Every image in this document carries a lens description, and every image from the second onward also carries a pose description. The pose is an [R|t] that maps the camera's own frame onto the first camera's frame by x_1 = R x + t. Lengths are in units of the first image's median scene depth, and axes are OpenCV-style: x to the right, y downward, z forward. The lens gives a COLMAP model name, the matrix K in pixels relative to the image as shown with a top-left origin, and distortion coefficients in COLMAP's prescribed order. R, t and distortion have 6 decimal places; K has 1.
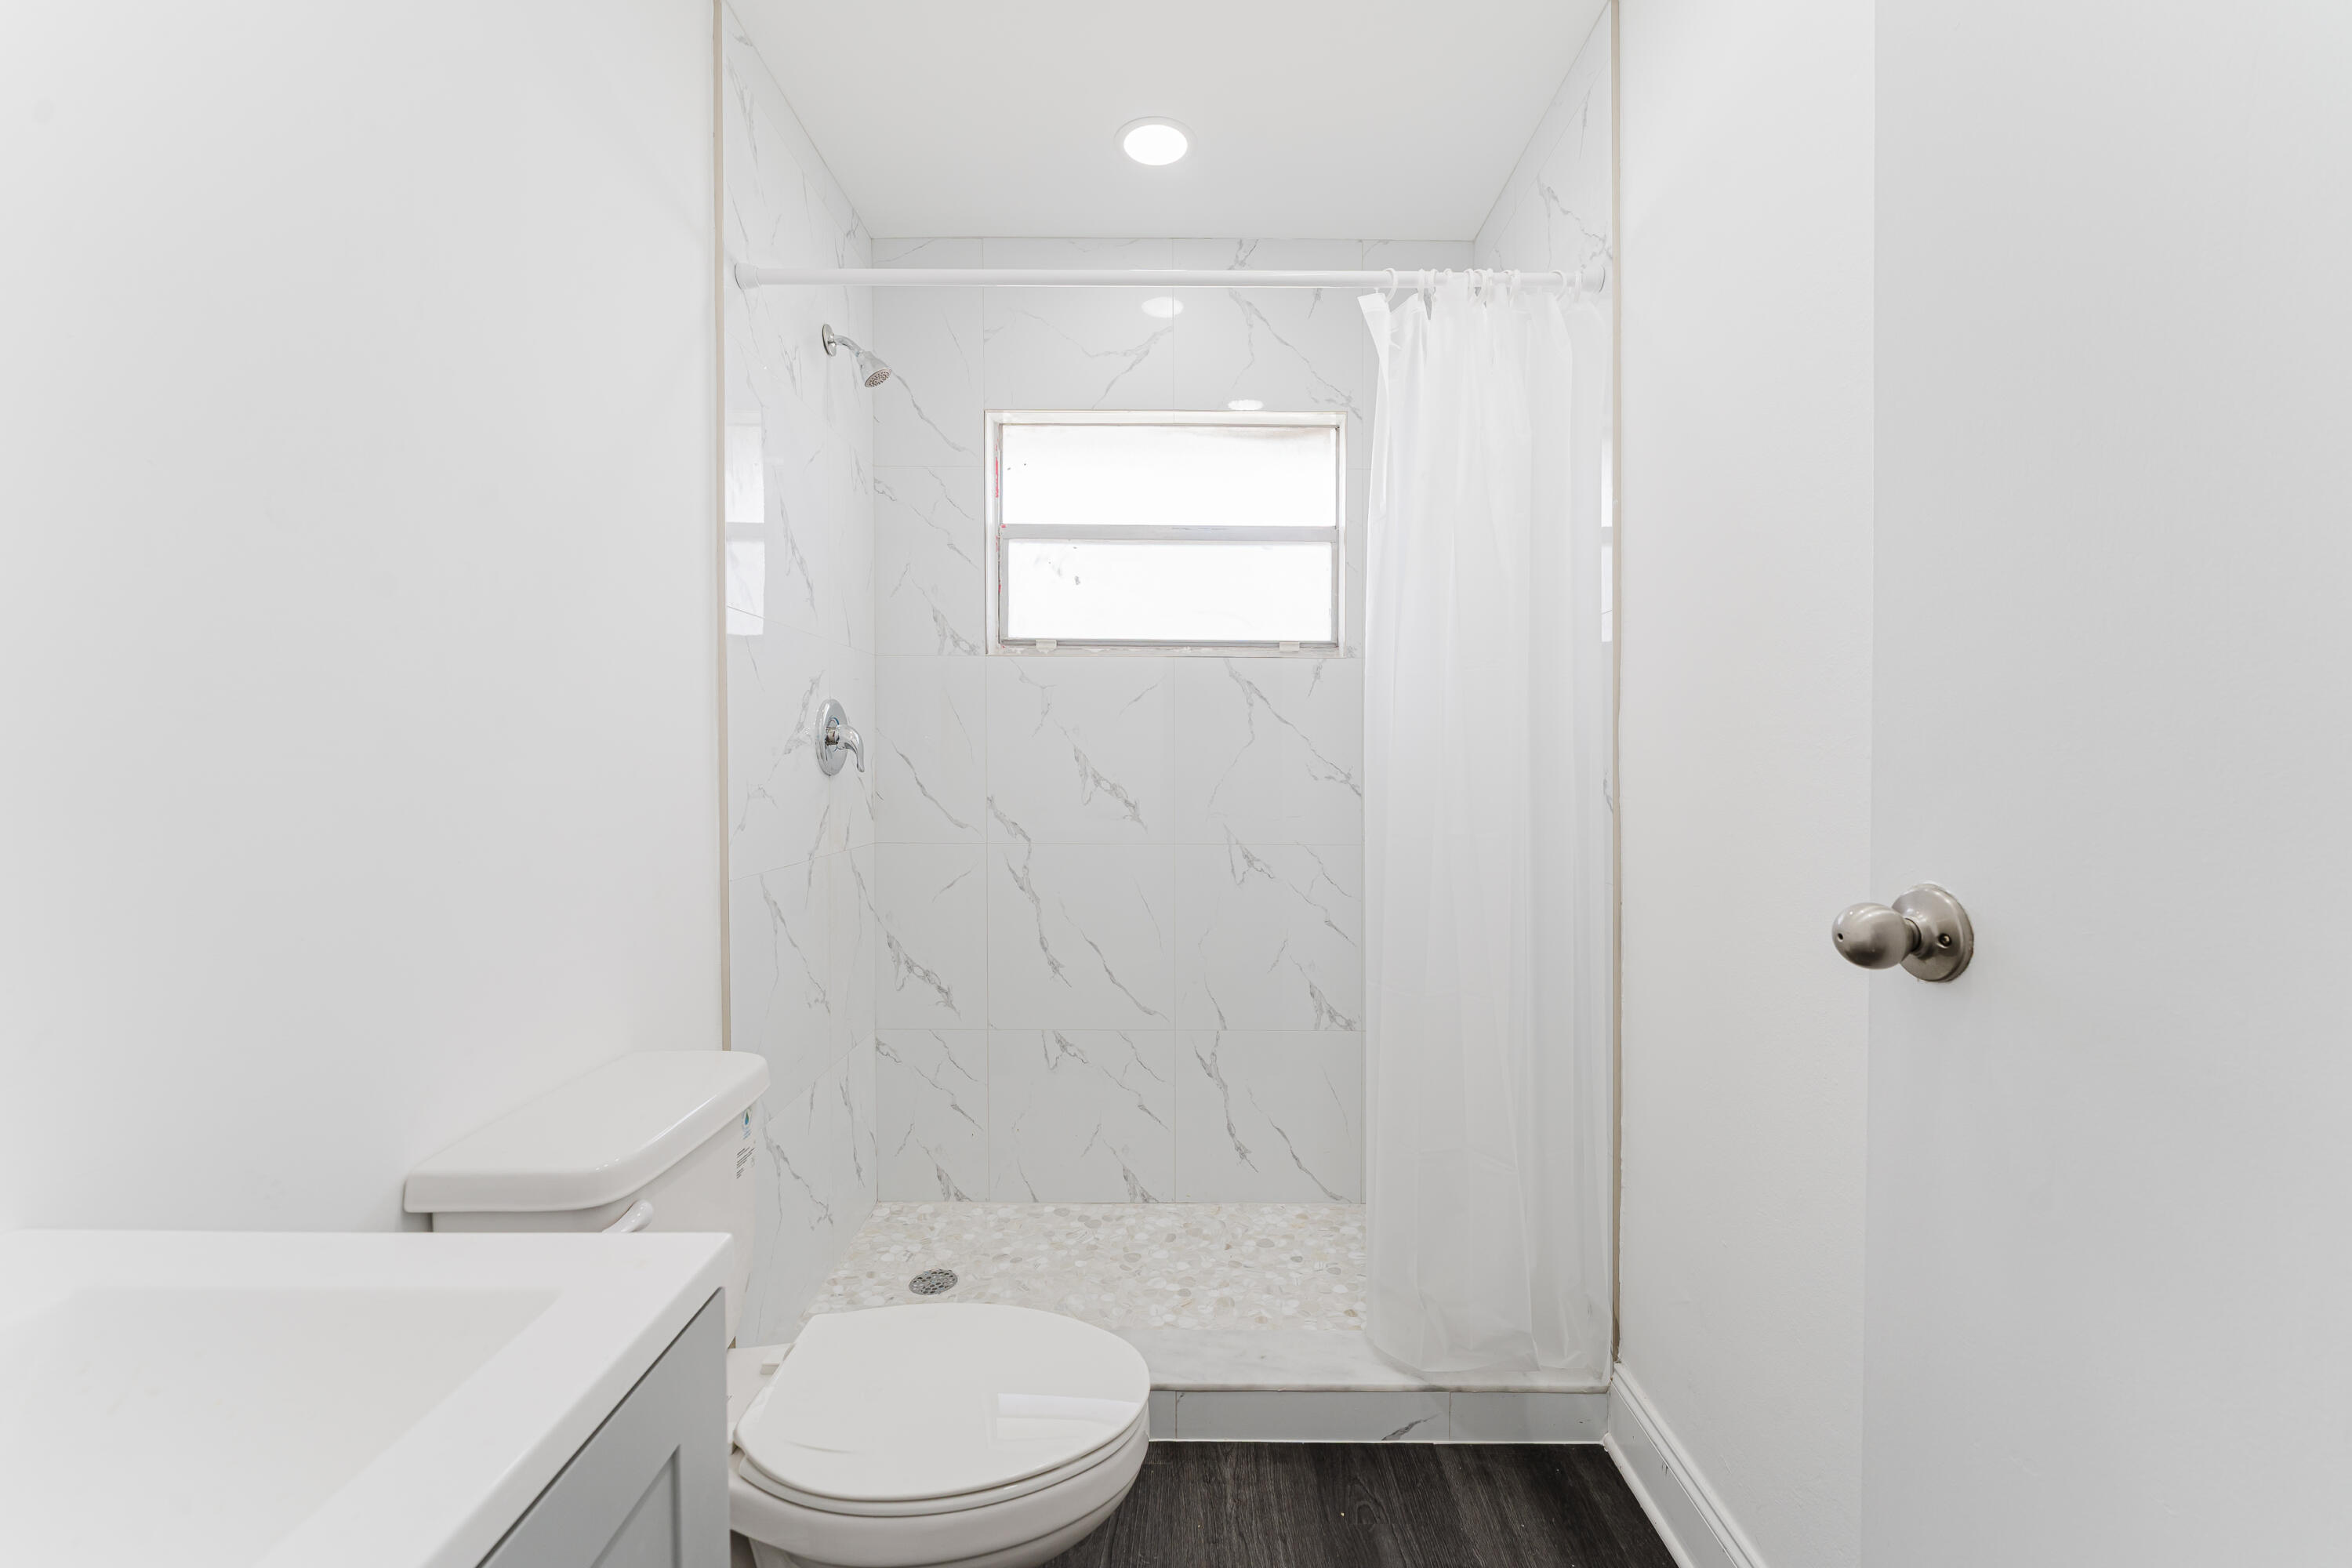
lens RADIAL K [[958.1, 0, 1164.9], [0, 958.1, 782.2], [0, 0, 1]] dist [-0.003929, 0.000115]
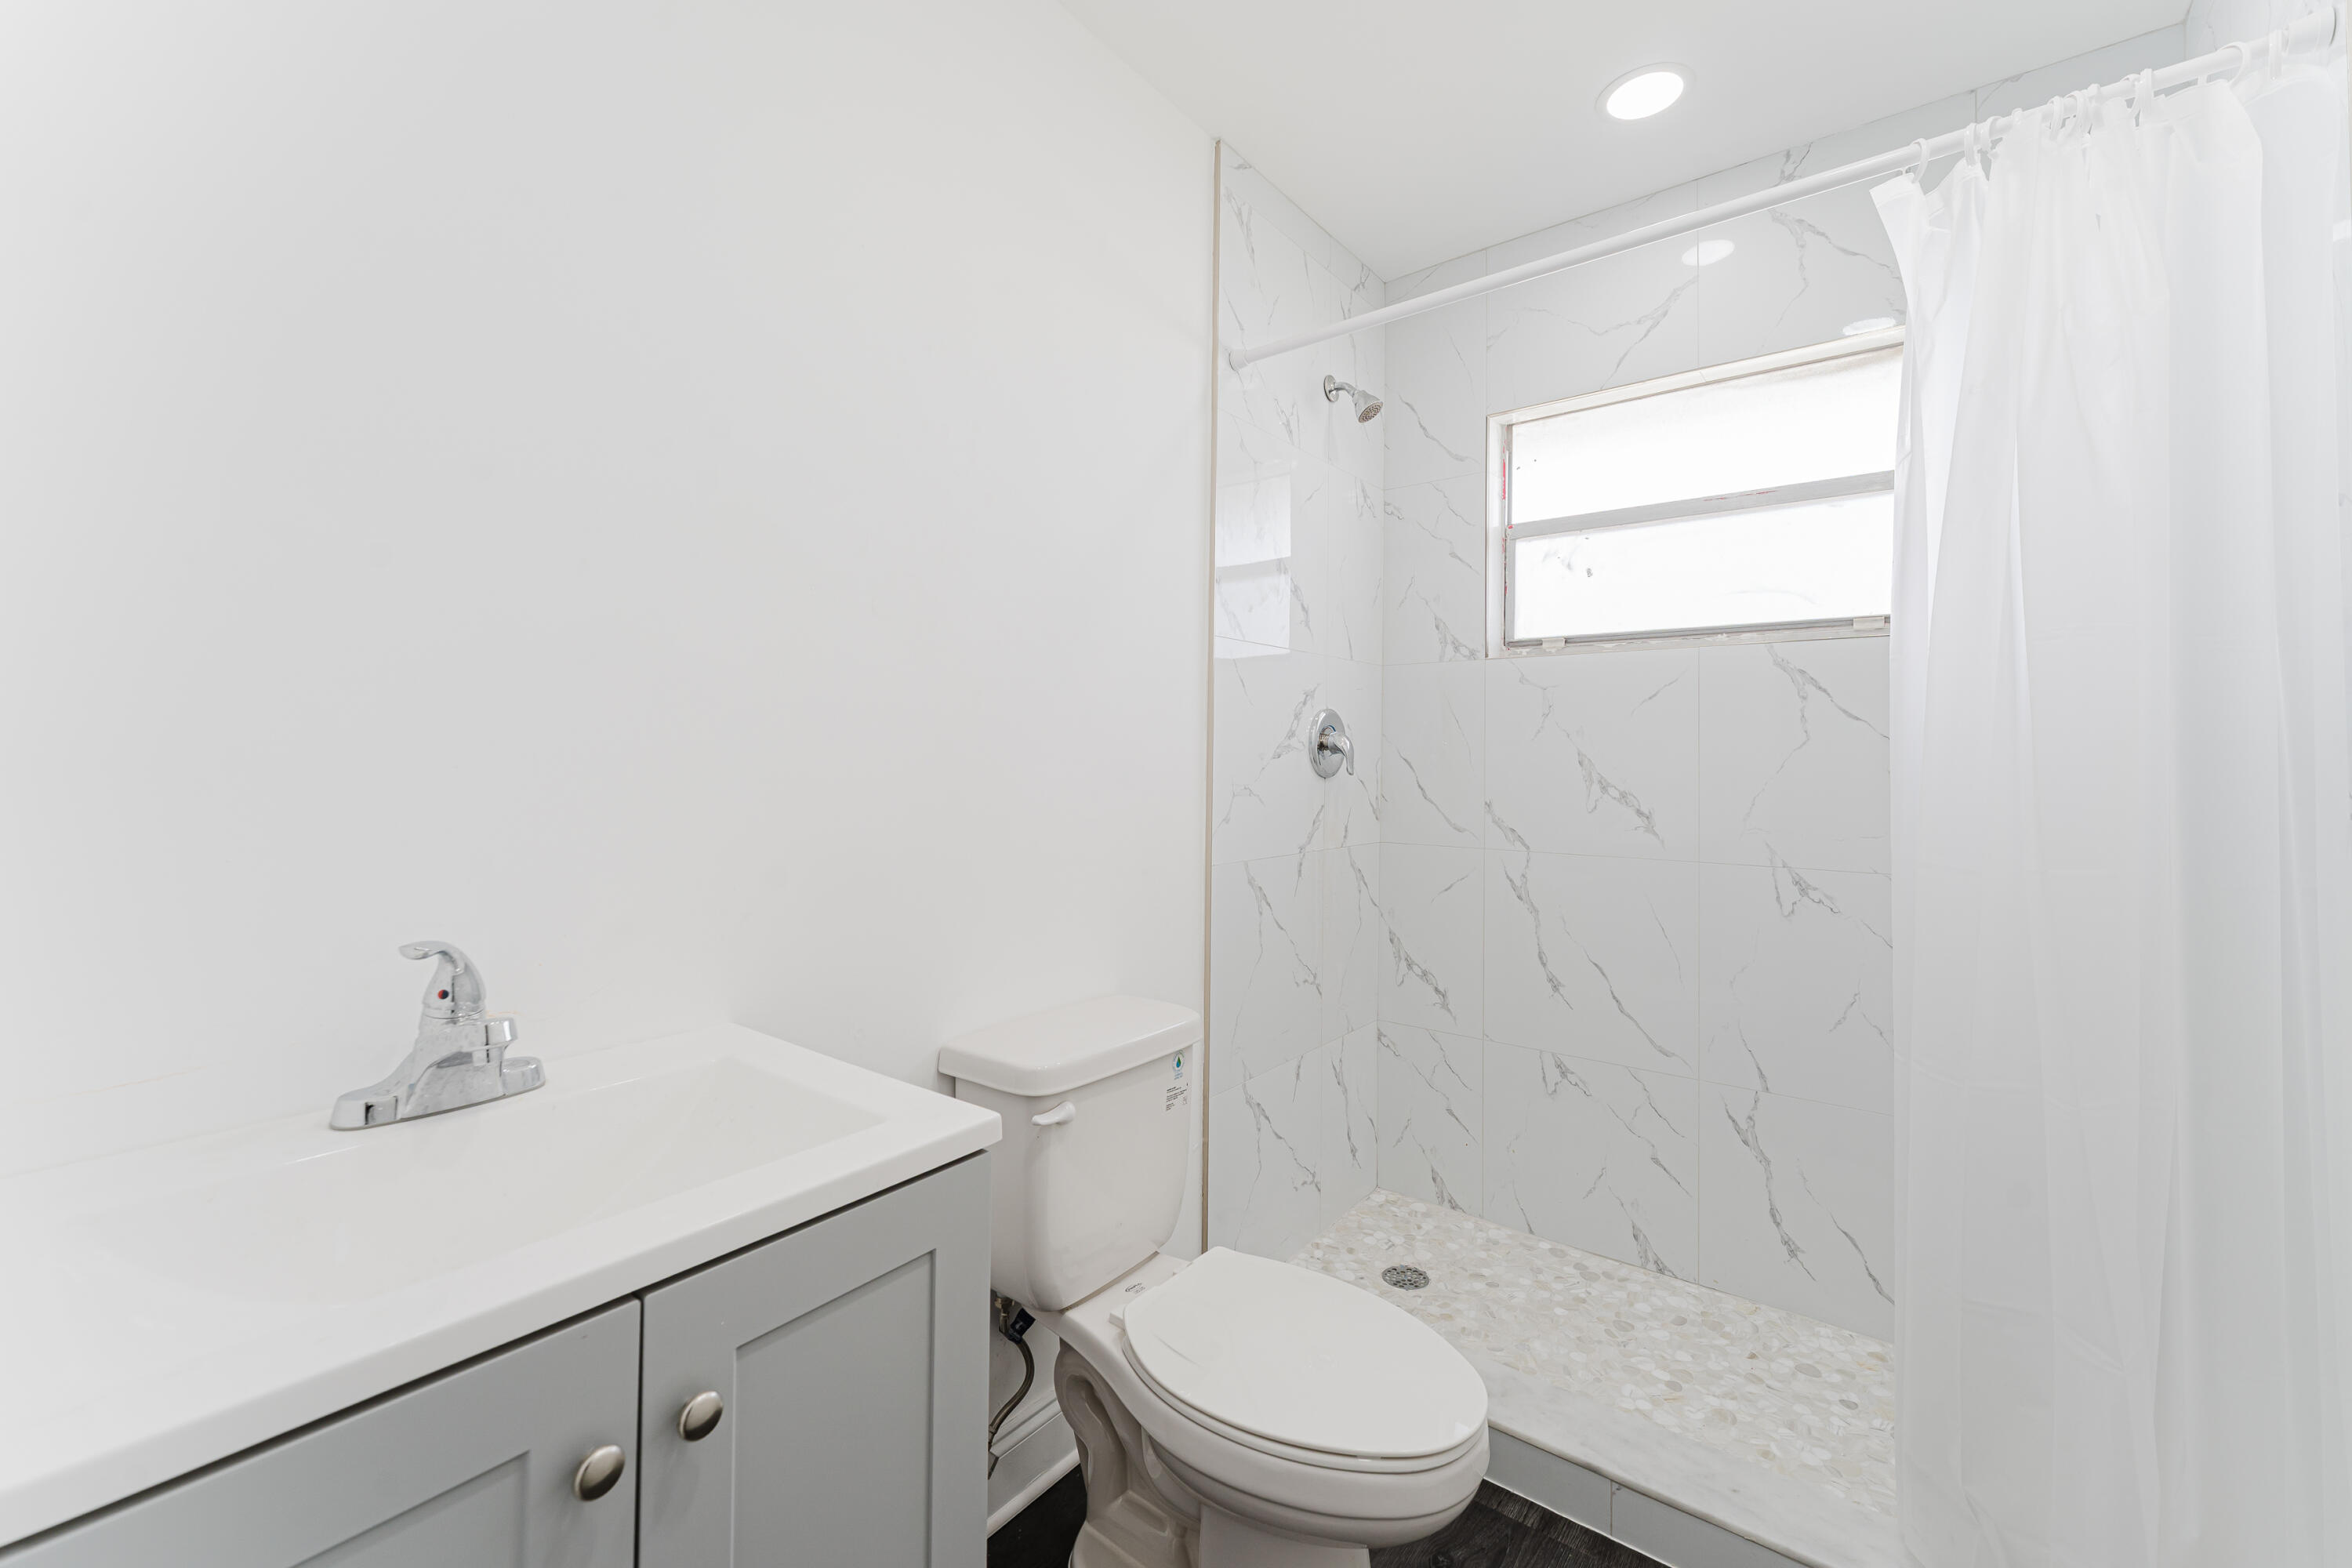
lens RADIAL K [[958.1, 0, 1161.1], [0, 958.1, 741.3], [0, 0, 1]] dist [-0.003929, 0.000115]
pose [[0.782906, -0.011380, -0.622036, 0.183886], [-0.016882, 0.999076, -0.039525, -0.002360], [0.621911, 0.041446, 0.781990, 0.018227]]
